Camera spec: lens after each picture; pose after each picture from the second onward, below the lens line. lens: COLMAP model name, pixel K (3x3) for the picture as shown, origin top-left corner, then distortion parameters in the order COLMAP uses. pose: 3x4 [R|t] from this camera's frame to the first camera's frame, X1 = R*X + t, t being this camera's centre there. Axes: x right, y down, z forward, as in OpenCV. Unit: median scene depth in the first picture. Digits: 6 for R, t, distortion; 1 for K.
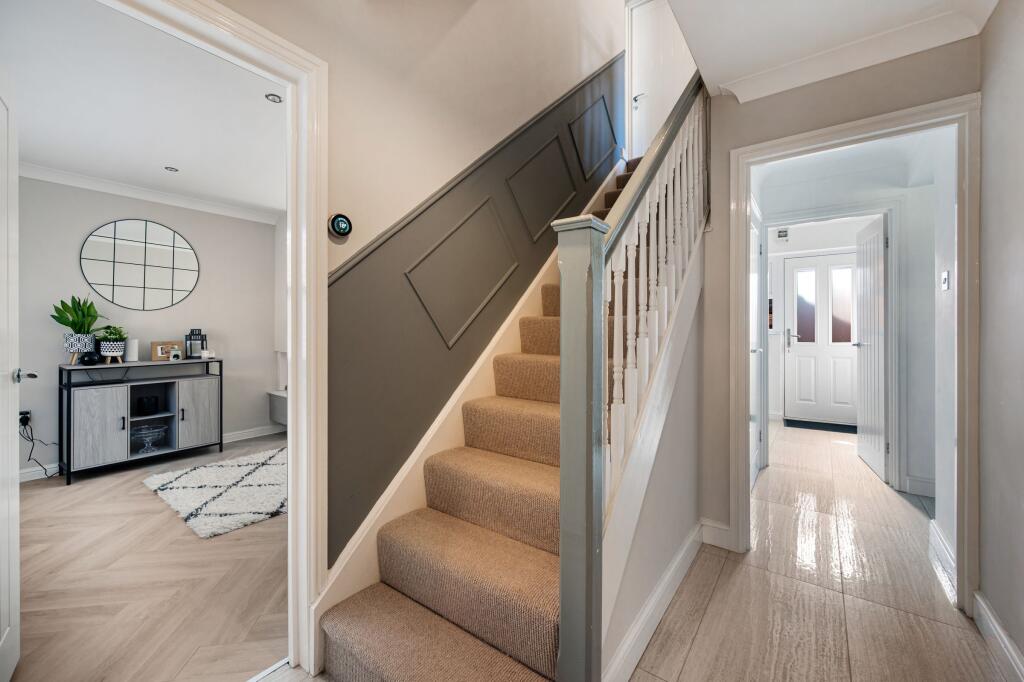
lens RADIAL K [[411.4, 0, 510.3], [0, 411.4, 332.2], [0, 0, 1]] dist [-0.002156, 0.000900]
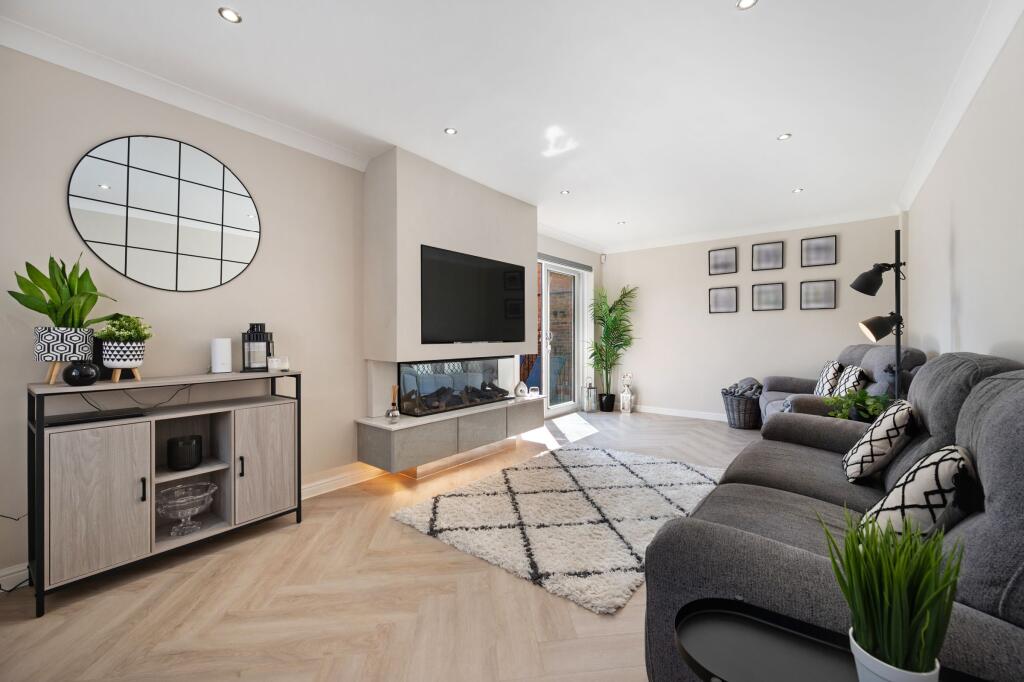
lens RADIAL K [[411.4, 0, 513.1], [0, 411.4, 342.4], [0, 0, 1]] dist [-0.002156, 0.000900]
pose [[0.999364, -0.002641, -0.035567, -0.420854], [0.002752, 0.999992, 0.003049, 0.023346], [0.035558, -0.003145, 0.999363, 0.462380]]
